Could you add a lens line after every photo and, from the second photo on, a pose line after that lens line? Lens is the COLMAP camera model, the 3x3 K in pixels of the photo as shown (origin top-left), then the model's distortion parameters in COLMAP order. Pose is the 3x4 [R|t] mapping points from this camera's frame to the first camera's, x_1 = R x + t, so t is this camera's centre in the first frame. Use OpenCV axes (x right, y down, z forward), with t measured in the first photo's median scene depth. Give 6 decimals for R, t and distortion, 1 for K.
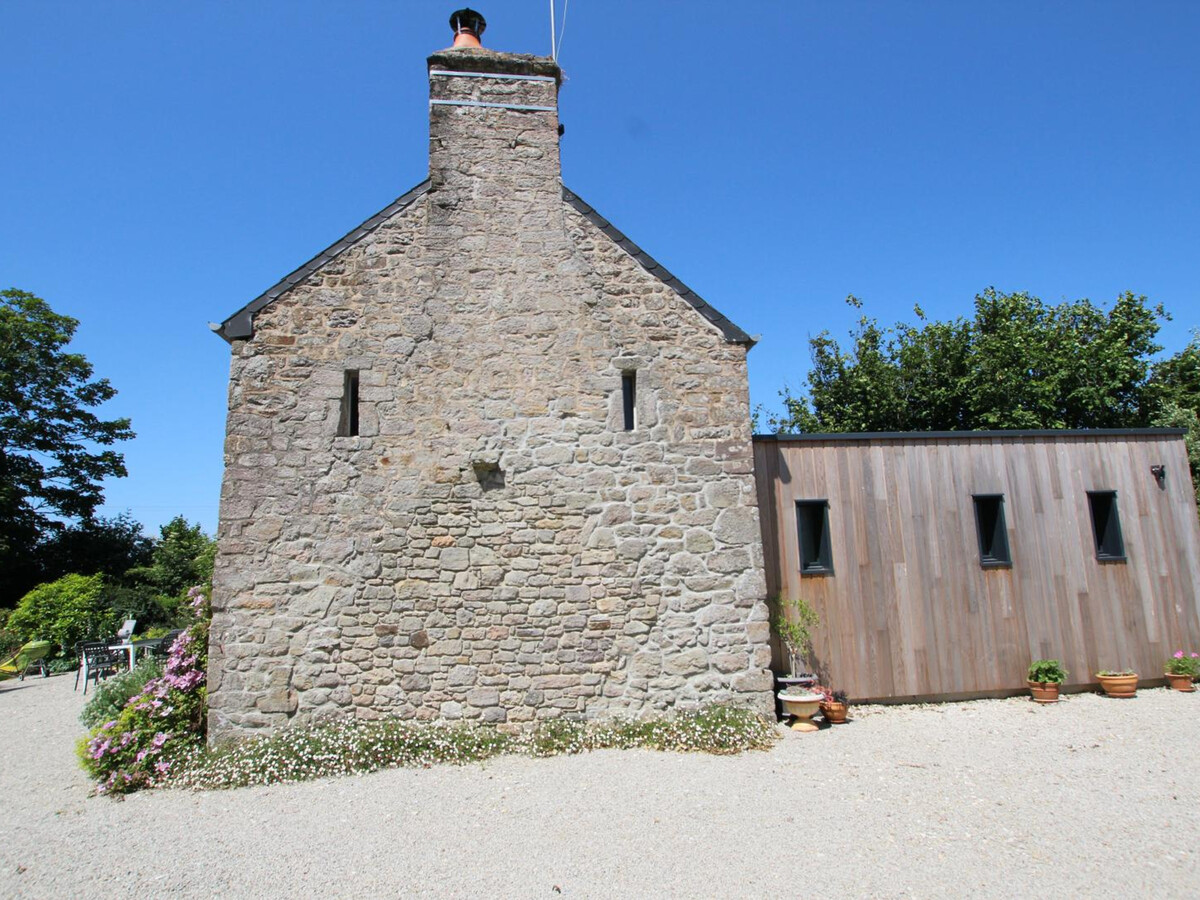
lens RADIAL K [[617.5, 0, 599.2], [0, 617.5, 460.1], [0, 0, 1]] dist [-0.027608, 0.001733]
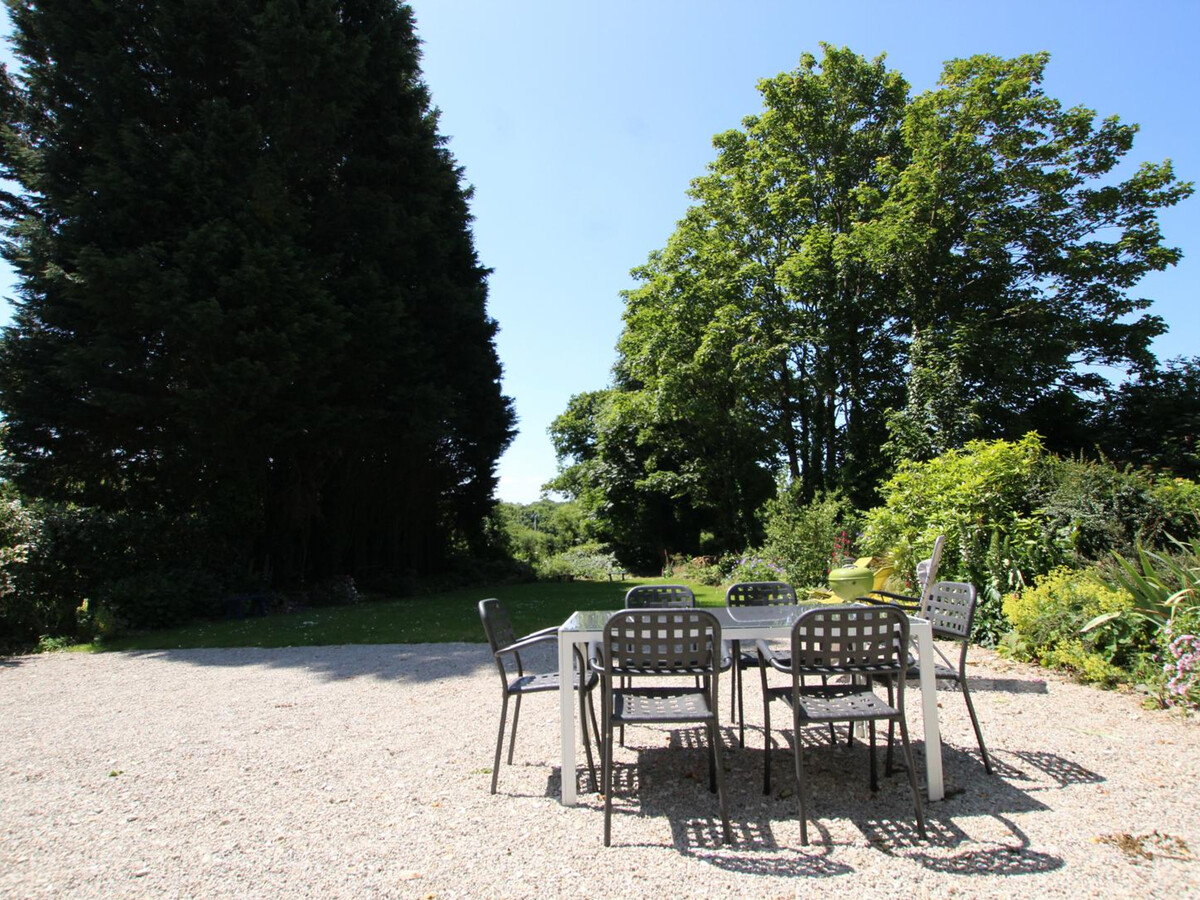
lens RADIAL K [[617.5, 0, 599.2], [0, 617.5, 460.1], [0, 0, 1]] dist [-0.027608, 0.001733]
pose [[-0.039495, -0.059495, -0.997447, -1.060828], [0.188475, 0.979864, -0.065910, 0.504534], [0.981283, -0.190597, -0.027486, 1.990904]]
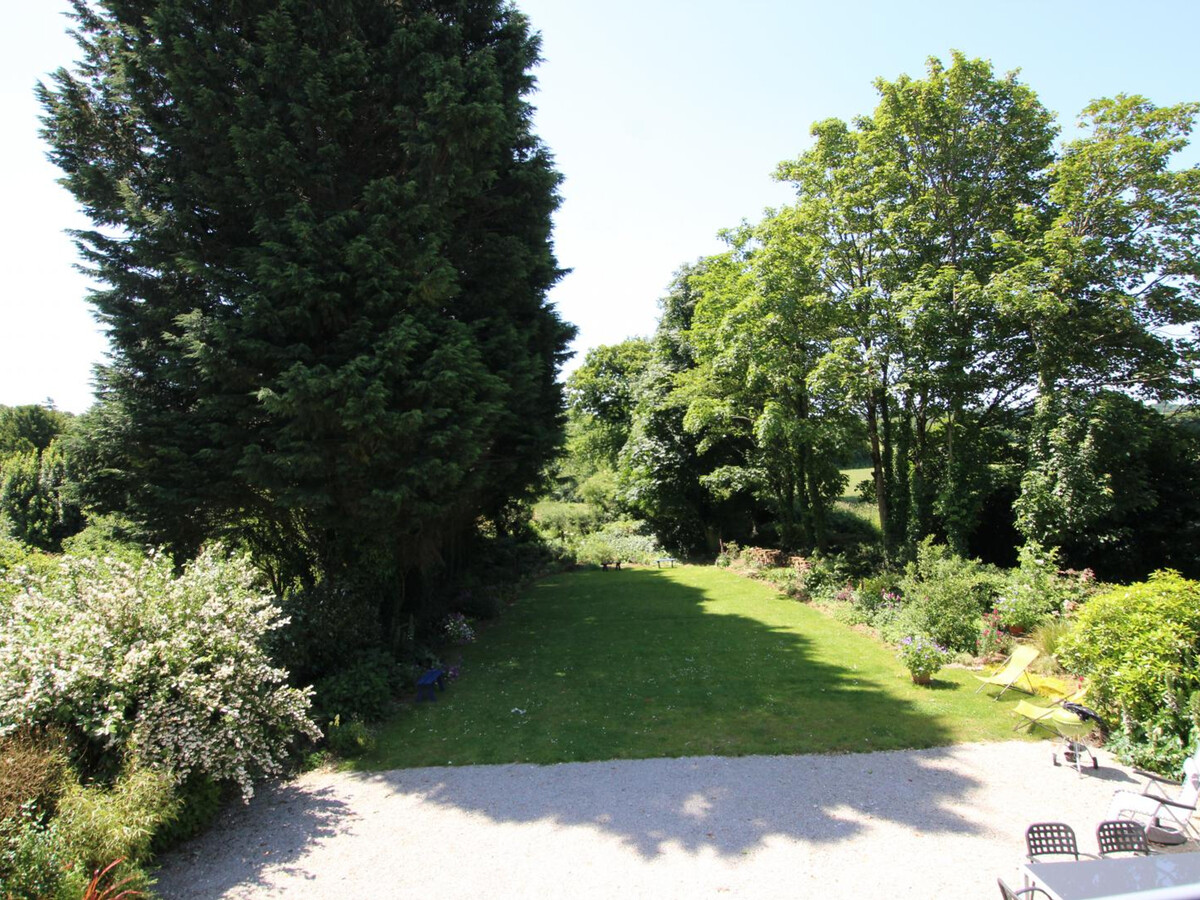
lens RADIAL K [[703.2, 0, 601.2], [0, 703.2, 460.8], [0, 0, 1]] dist [-0.021423, 0.001715]
pose [[0.020097, 0.067975, -0.997485, -0.684030], [0.197002, 0.977857, 0.070606, -0.200373], [0.980197, -0.197926, 0.006261, 1.395758]]
